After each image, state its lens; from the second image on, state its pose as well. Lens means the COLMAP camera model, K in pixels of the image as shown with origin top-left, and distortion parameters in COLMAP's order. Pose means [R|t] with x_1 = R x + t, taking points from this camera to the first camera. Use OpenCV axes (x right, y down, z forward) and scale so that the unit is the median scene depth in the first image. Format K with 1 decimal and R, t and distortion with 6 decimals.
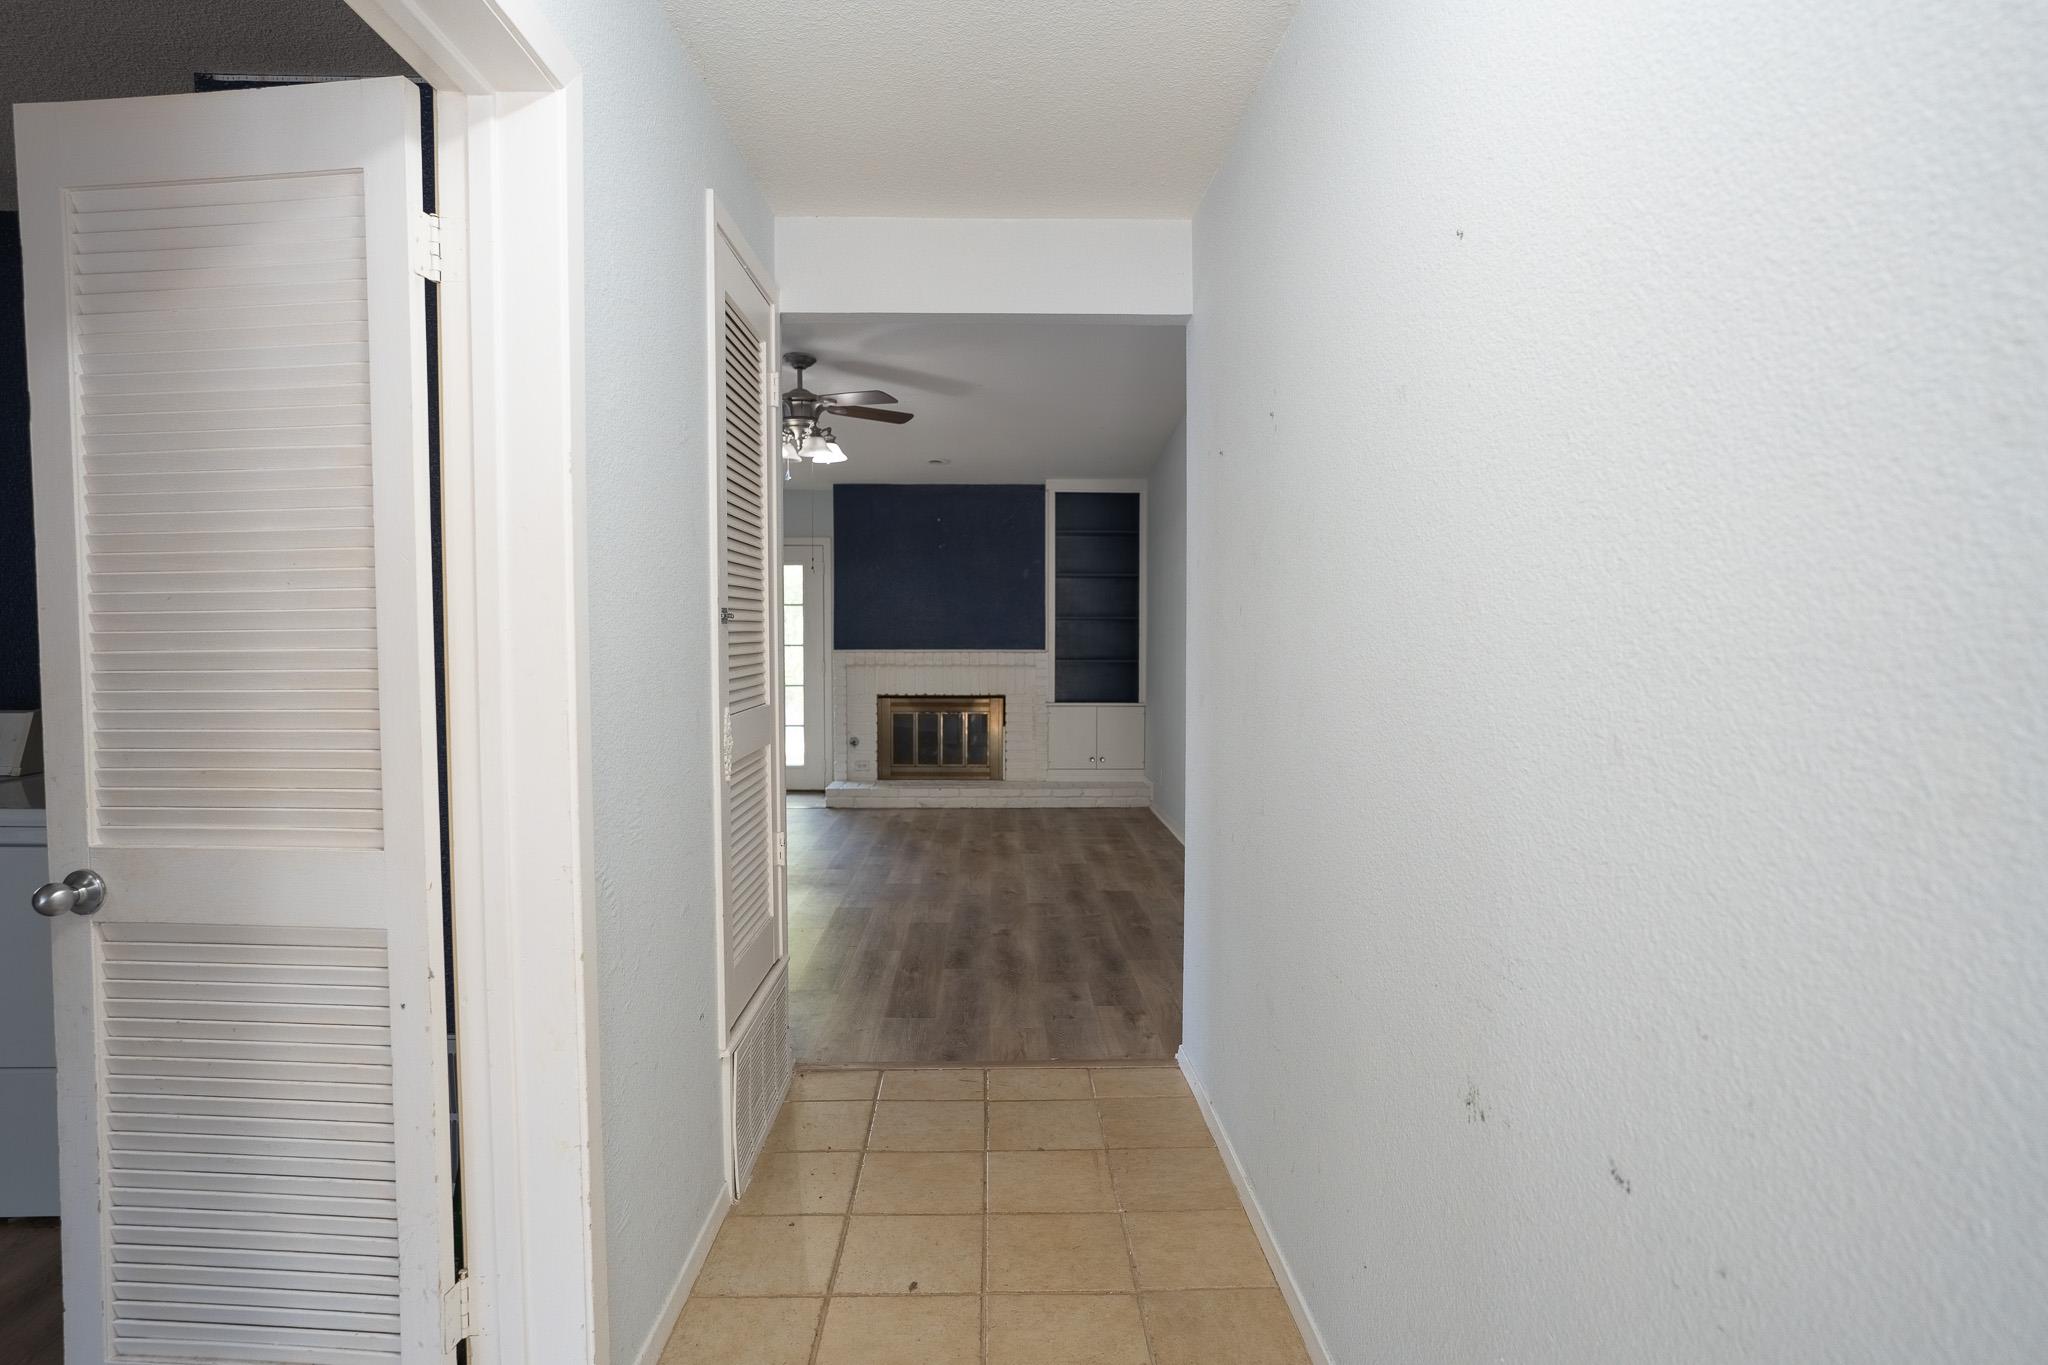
lens RADIAL K [[1122.5, 0, 1024.5], [0, 1122.5, 690.1], [0, 0, 1]] dist [-0.053273, 0.038342]
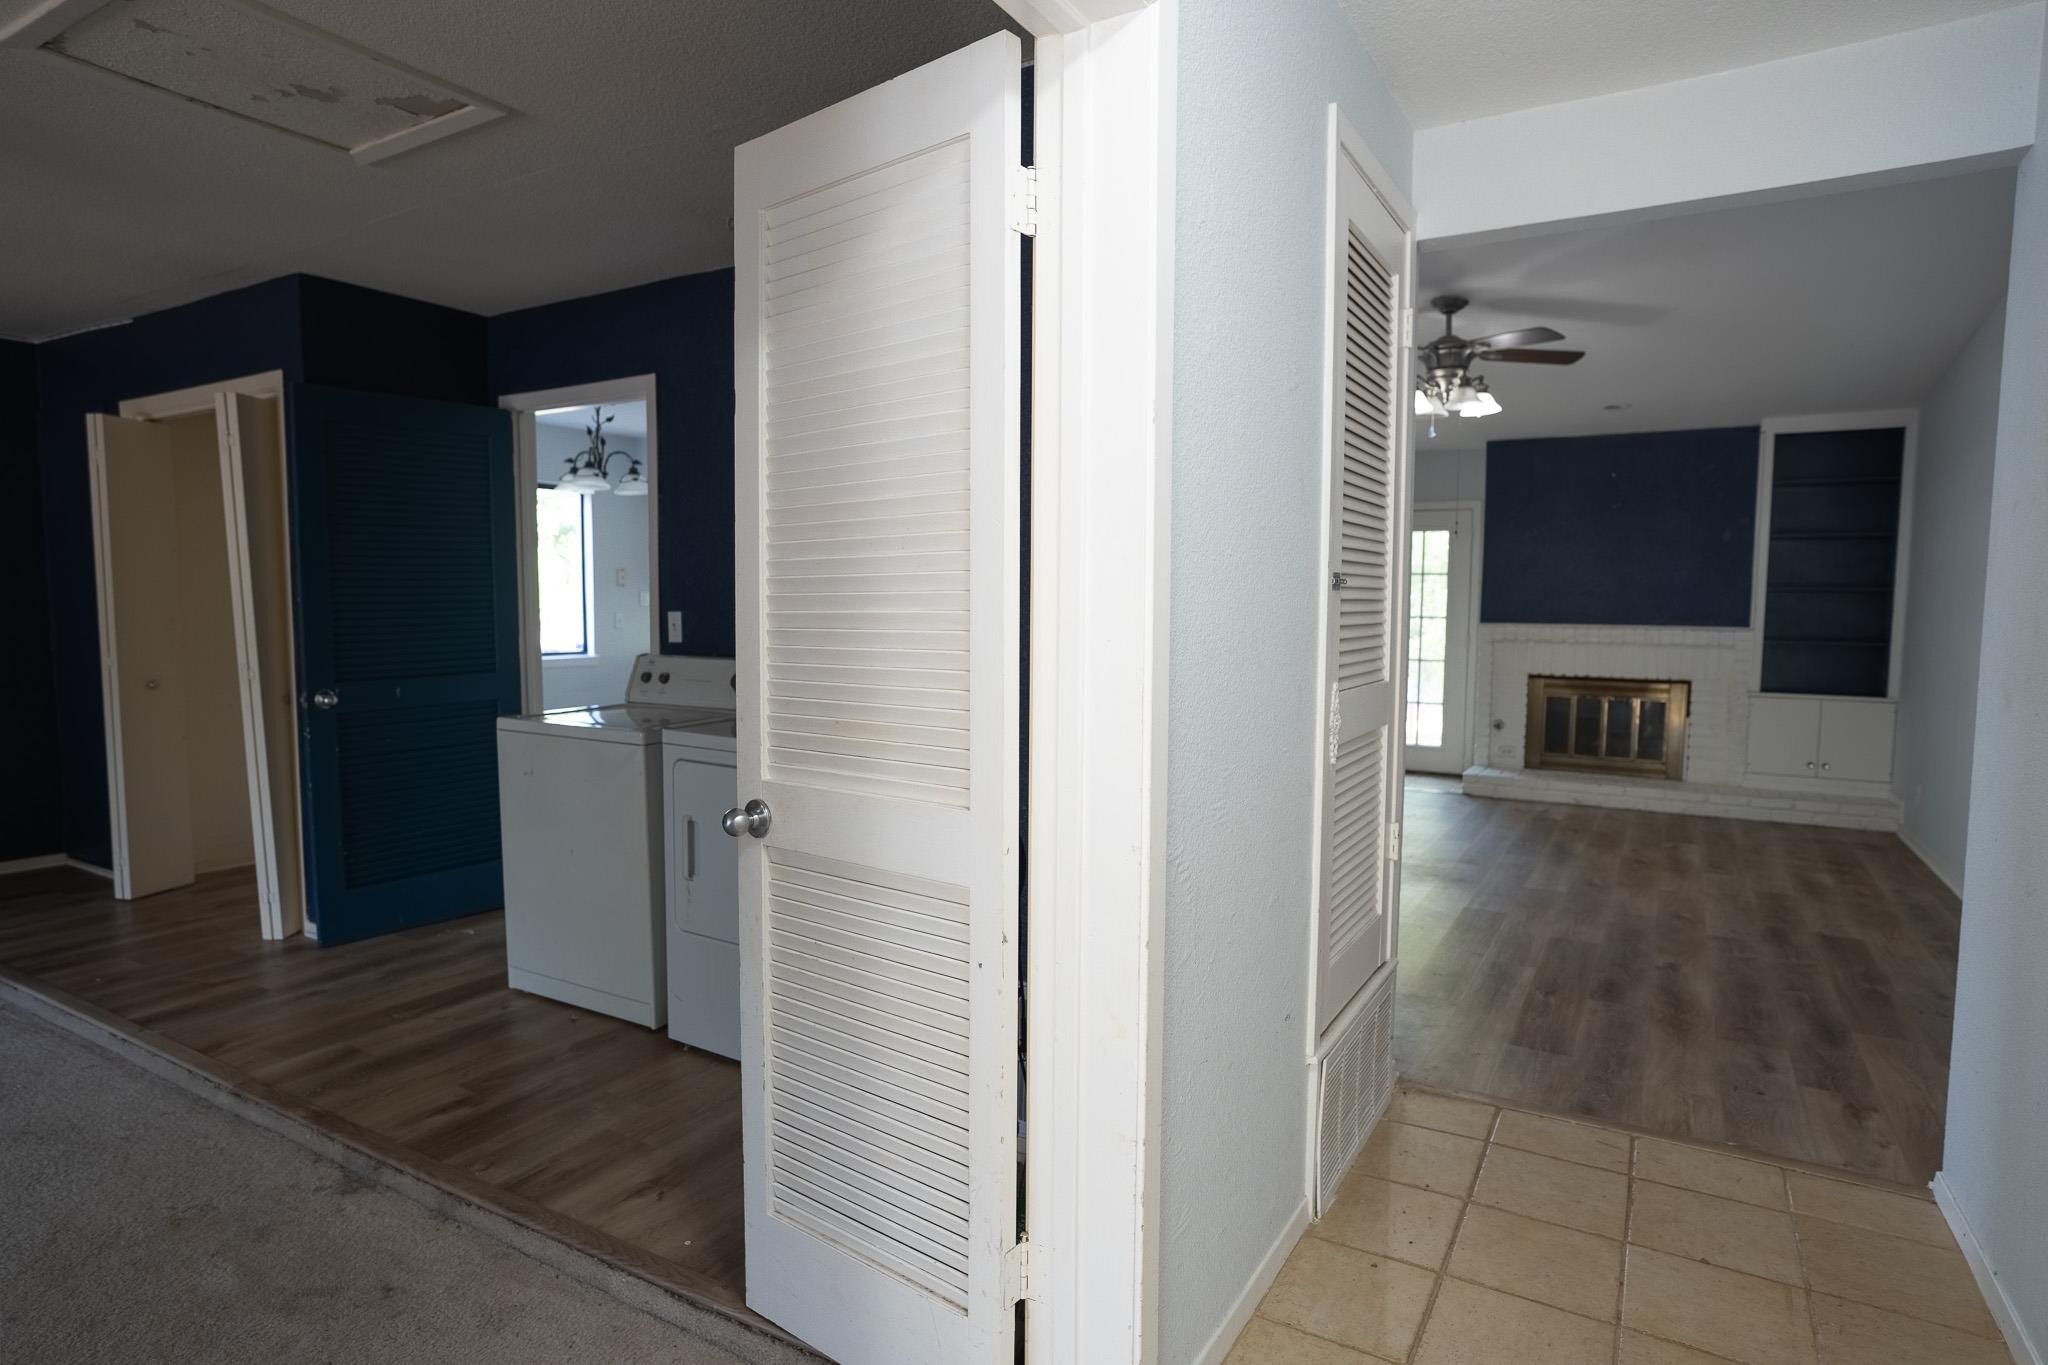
lens RADIAL K [[1122.5, 0, 1024.5], [0, 1122.5, 690.1], [0, 0, 1]] dist [-0.053273, 0.038342]
pose [[0.846077, 0.047604, -0.530931, 0.001948], [-0.034115, 0.998798, 0.035190, -0.001547], [0.531968, -0.011660, 0.846684, 0.081950]]
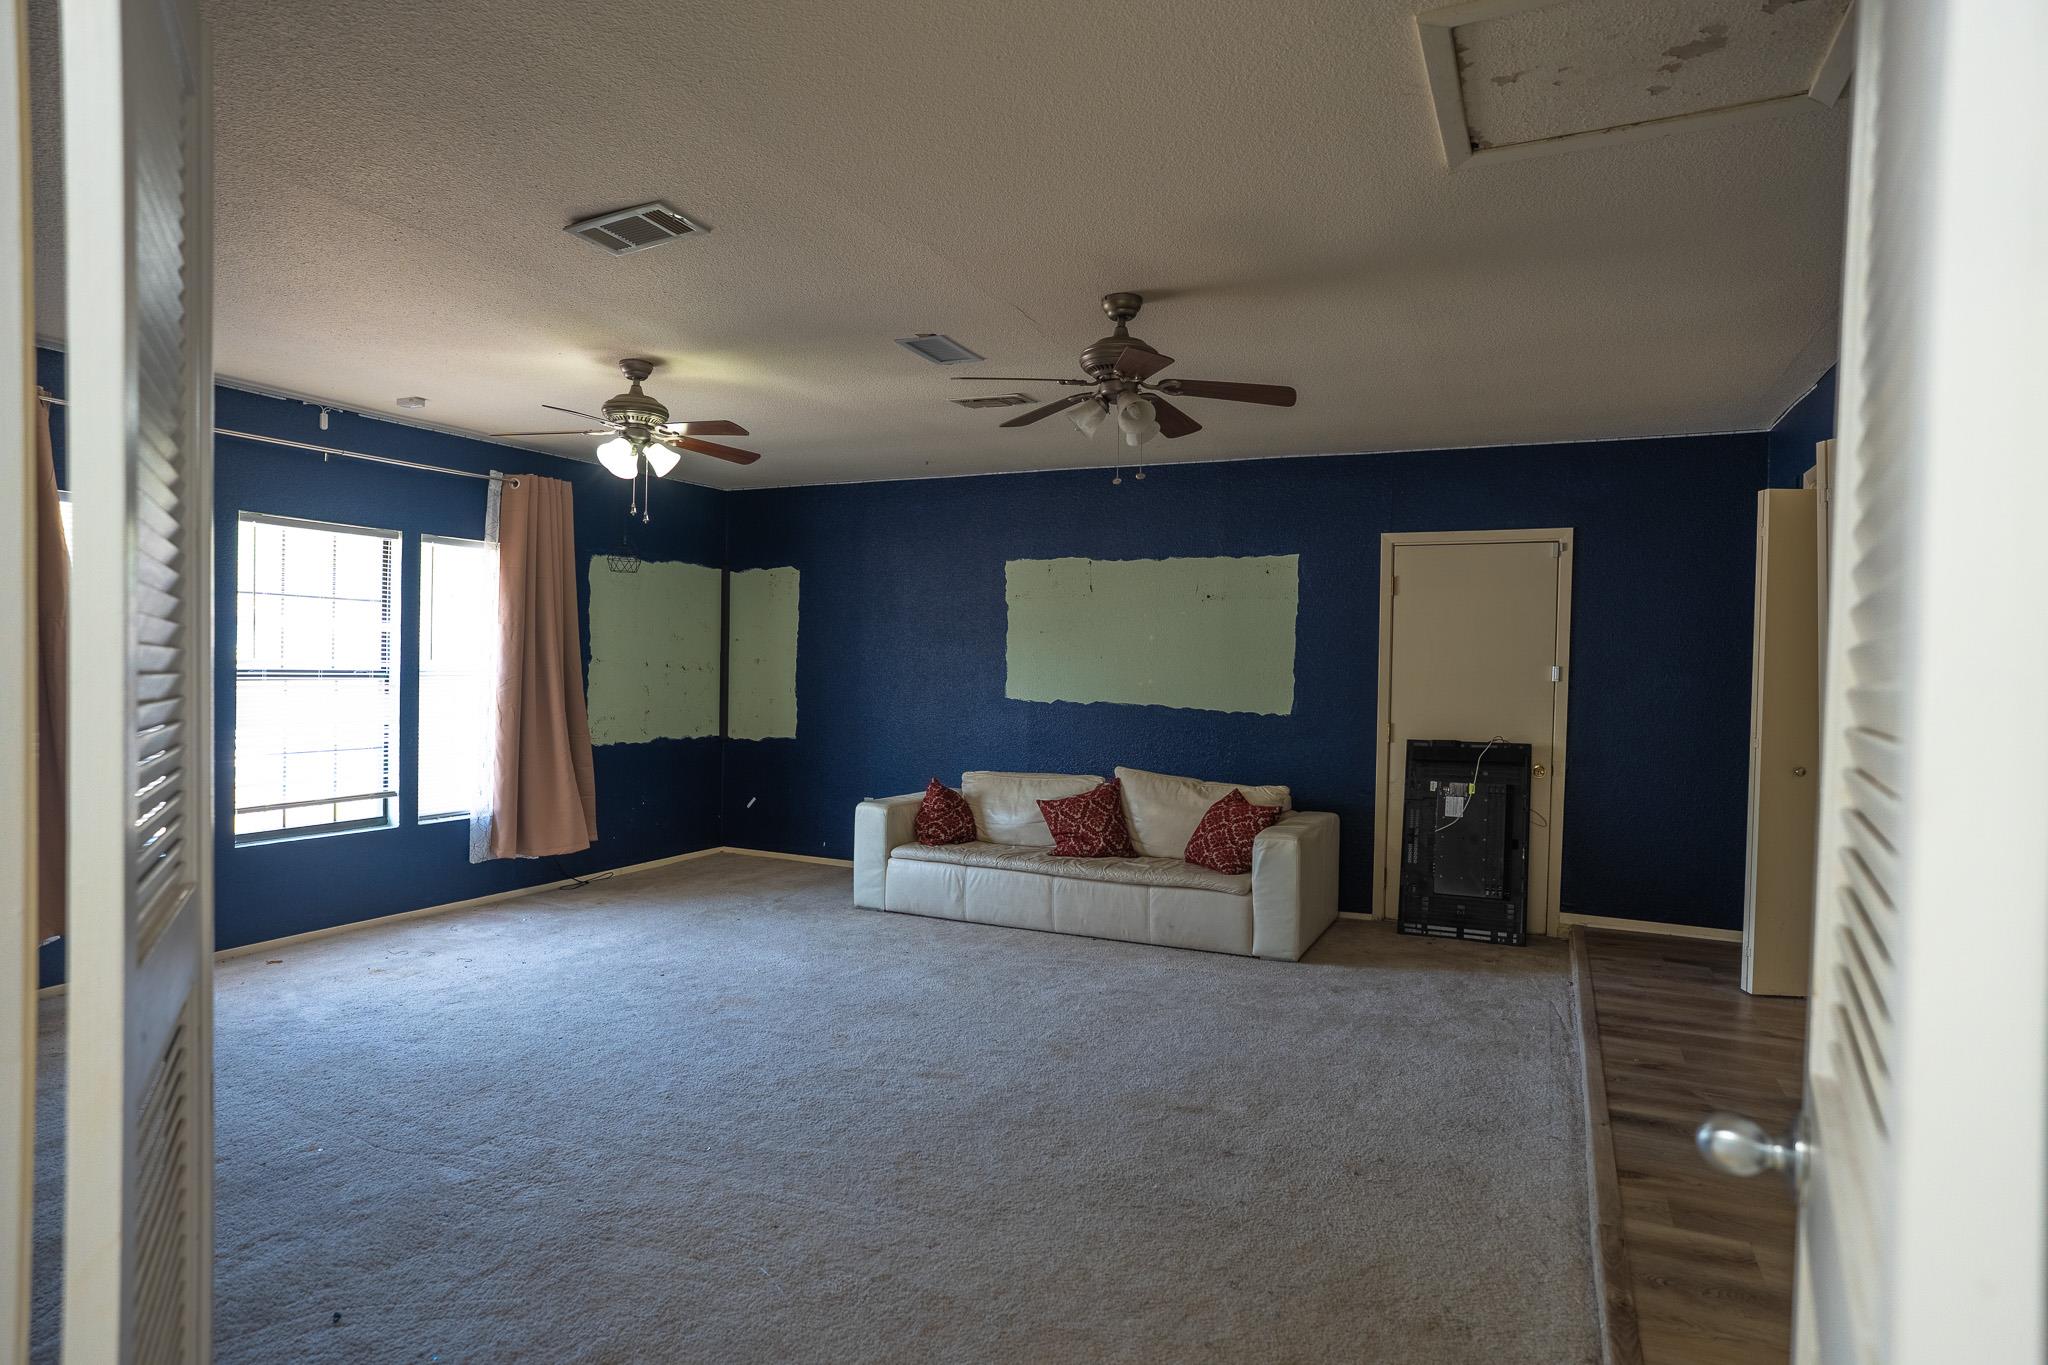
lens RADIAL K [[1122.5, 0, 1024.5], [0, 1122.5, 690.1], [0, 0, 1]] dist [-0.053273, 0.038342]
pose [[-0.452371, 0.013029, -0.891734, -0.025651], [-0.065467, 0.996710, 0.047774, -0.005346], [0.889423, 0.079990, -0.450030, 0.167422]]
